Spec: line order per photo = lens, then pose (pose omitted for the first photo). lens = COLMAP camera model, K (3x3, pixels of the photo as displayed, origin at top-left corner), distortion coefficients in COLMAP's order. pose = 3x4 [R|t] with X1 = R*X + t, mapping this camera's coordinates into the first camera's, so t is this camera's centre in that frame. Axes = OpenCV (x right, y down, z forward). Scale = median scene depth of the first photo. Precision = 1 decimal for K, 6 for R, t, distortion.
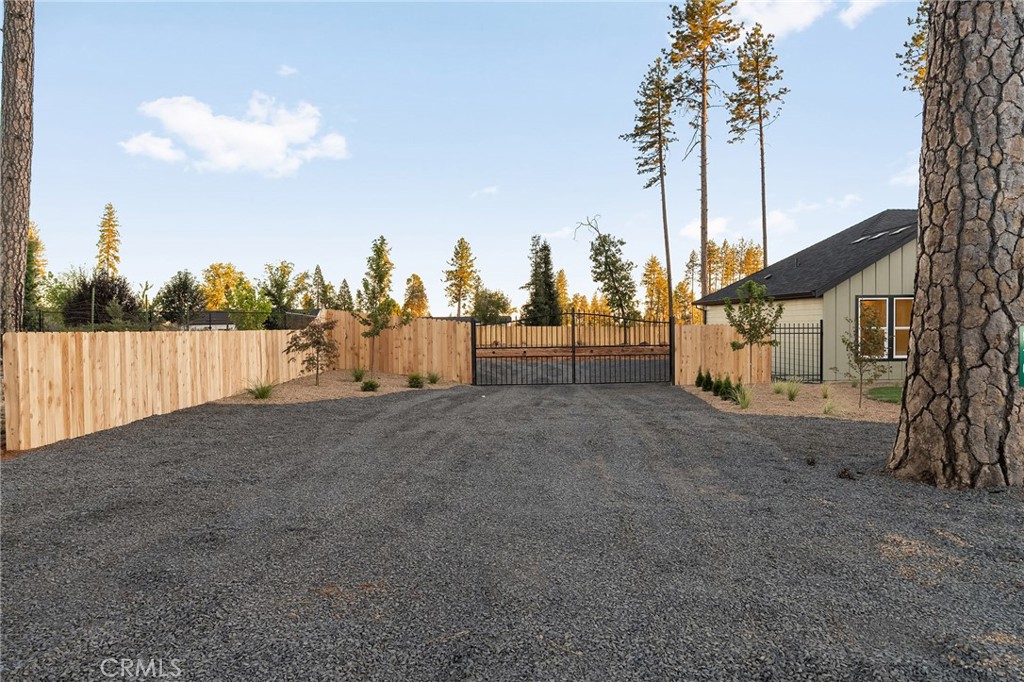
lens RADIAL K [[721.0, 0, 512.0], [0, 721.0, 341.0], [0, 0, 1]] dist [0.002553, 0.005578]
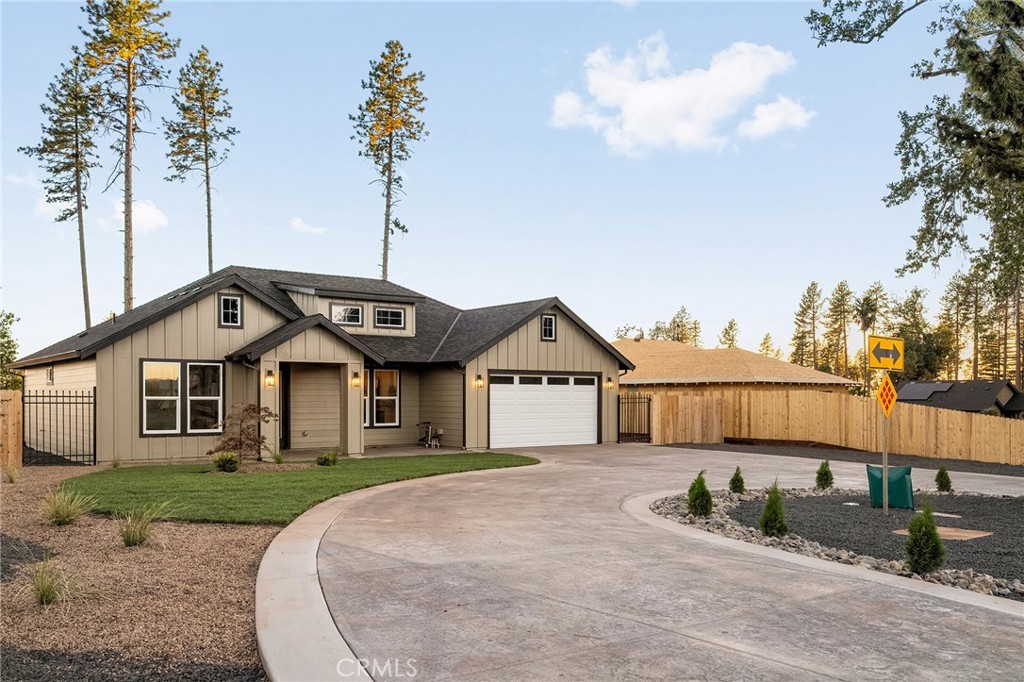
lens RADIAL K [[843.9, 0, 510.3], [0, 843.9, 394.2], [0, 0, 1]] dist [0.009460, 0.000308]
pose [[0.816850, 0.014515, 0.576667, 0.067454], [0.004353, 0.999500, -0.031325, 0.002786], [-0.576834, 0.028098, 0.816378, -0.011838]]
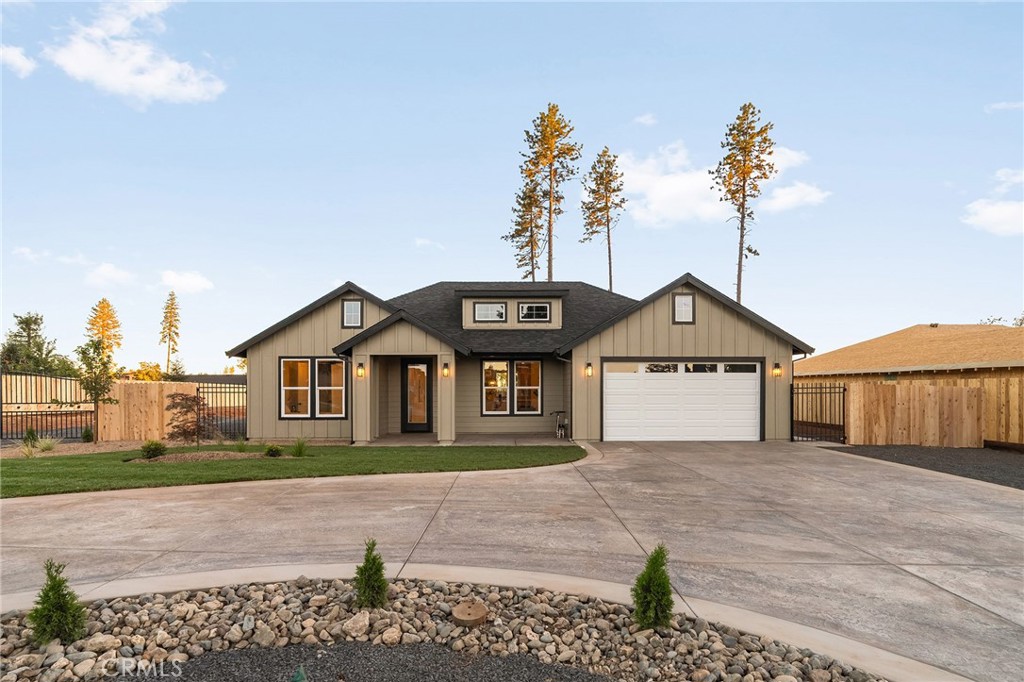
lens RADIAL K [[557.2, 0, 516.9], [0, 557.2, 391.6], [0, 0, 1]] dist [0.001594, 0.000766]
pose [[0.999755, 0.012040, -0.018585, 0.214586], [-0.012402, 0.999733, -0.019475, -0.000120], [0.018345, 0.019700, 0.999638, 0.052700]]
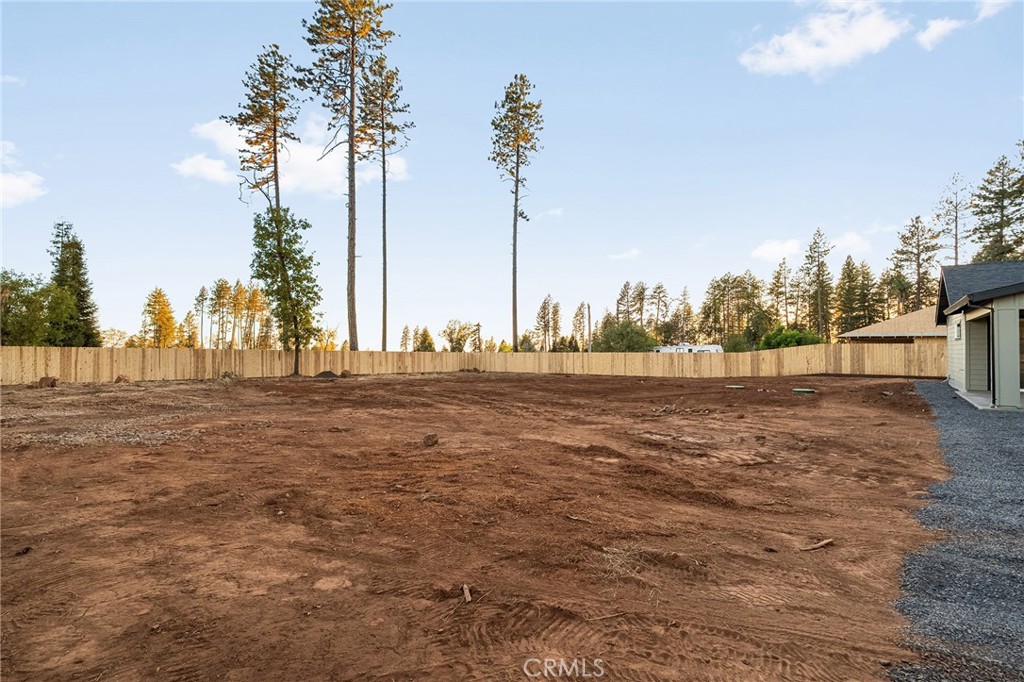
lens RADIAL K [[483.9, 0, 510.4], [0, 483.9, 339.3], [0, 0, 1]] dist [-0.002948, -0.000267]
pose [[0.648309, 0.025152, 0.760962, -0.050266], [0.012357, 0.998975, -0.043546, -0.006259], [-0.761277, 0.037634, 0.647334, 0.444853]]
